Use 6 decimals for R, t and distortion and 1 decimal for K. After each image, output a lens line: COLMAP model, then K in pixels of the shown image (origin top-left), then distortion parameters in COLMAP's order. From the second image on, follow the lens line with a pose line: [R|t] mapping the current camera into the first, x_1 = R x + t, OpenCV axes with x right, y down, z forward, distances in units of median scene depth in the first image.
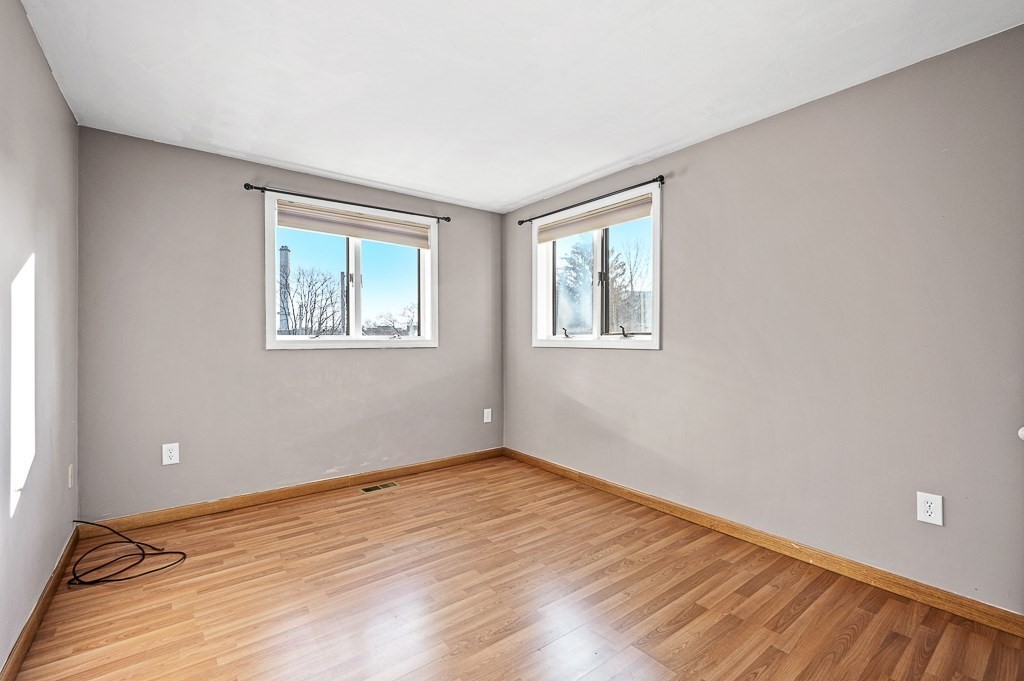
lens RADIAL K [[461.8, 0, 512.3], [0, 461.8, 335.3], [0, 0, 1]] dist [0.000936, 0.000183]
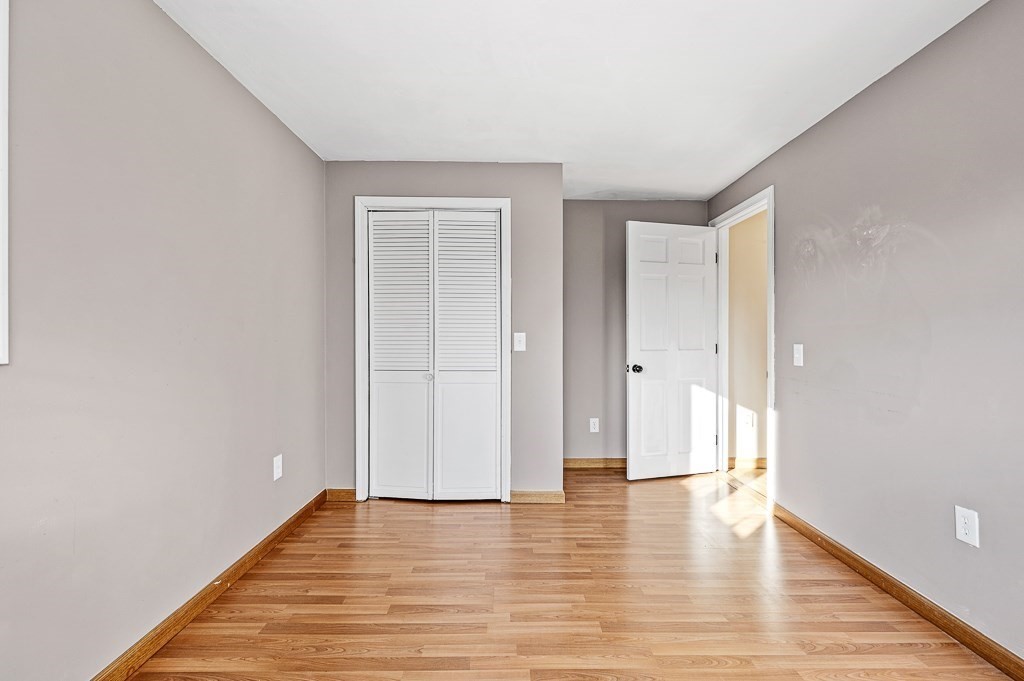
lens RADIAL K [[461.8, 0, 512.3], [0, 461.8, 335.3], [0, 0, 1]] dist [0.000936, 0.000183]
pose [[-0.802810, -0.000029, 0.596235, -0.393019], [0.000196, 1.000000, 0.000311, 0.003255], [-0.596235, 0.000367, -0.802810, 1.653577]]
